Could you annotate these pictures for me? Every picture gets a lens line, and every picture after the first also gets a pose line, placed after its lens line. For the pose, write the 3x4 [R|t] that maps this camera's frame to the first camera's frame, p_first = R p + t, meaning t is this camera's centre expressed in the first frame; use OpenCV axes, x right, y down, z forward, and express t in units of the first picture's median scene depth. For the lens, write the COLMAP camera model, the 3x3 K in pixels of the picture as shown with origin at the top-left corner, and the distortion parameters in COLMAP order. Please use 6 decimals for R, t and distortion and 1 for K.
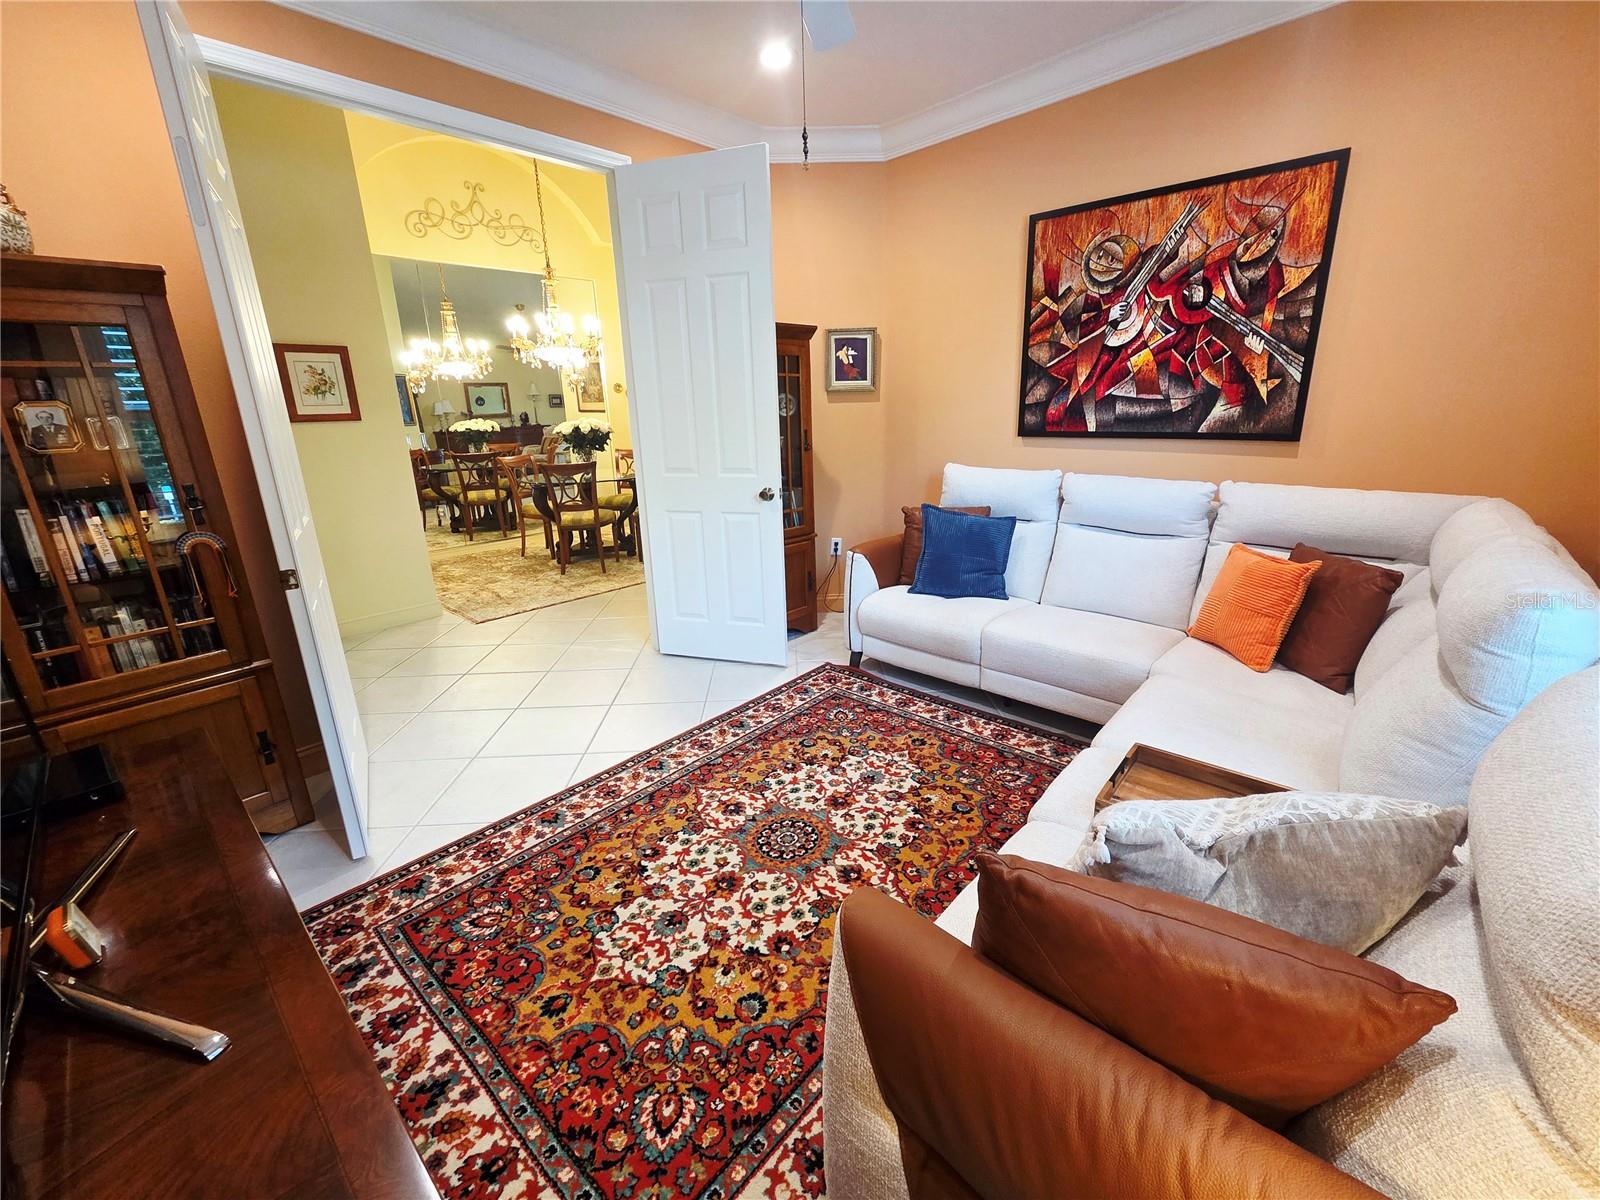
lens RADIAL K [[648.8, 0, 807.9], [0, 648.8, 592.9], [0, 0, 1]] dist [0.002905, -0.000608]
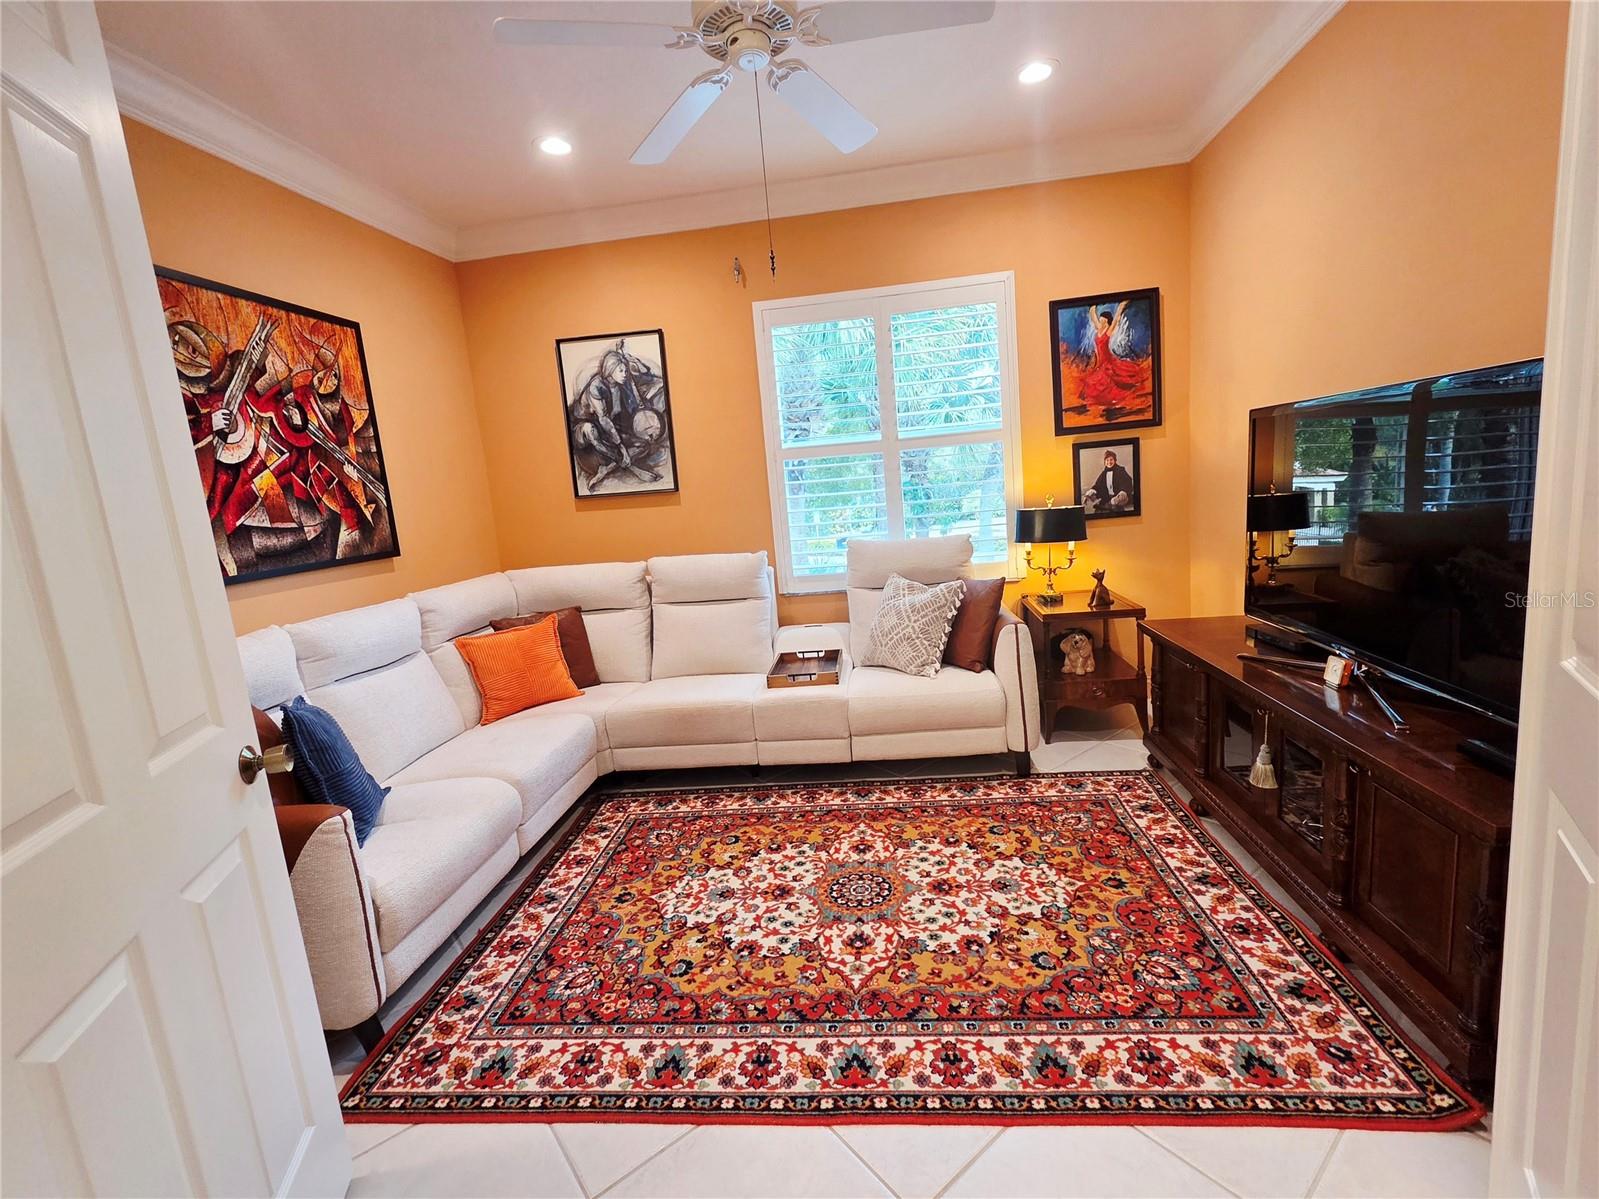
lens RADIAL K [[701.2, 0, 809.7], [0, 701.2, 593.5], [0, 0, 1]] dist [0.000694, 0.002617]
pose [[-0.578846, -0.056450, 0.813481, -0.736602], [0.328668, 0.896828, 0.296103, -0.333235], [-0.746267, 0.438763, -0.500572, 1.220682]]
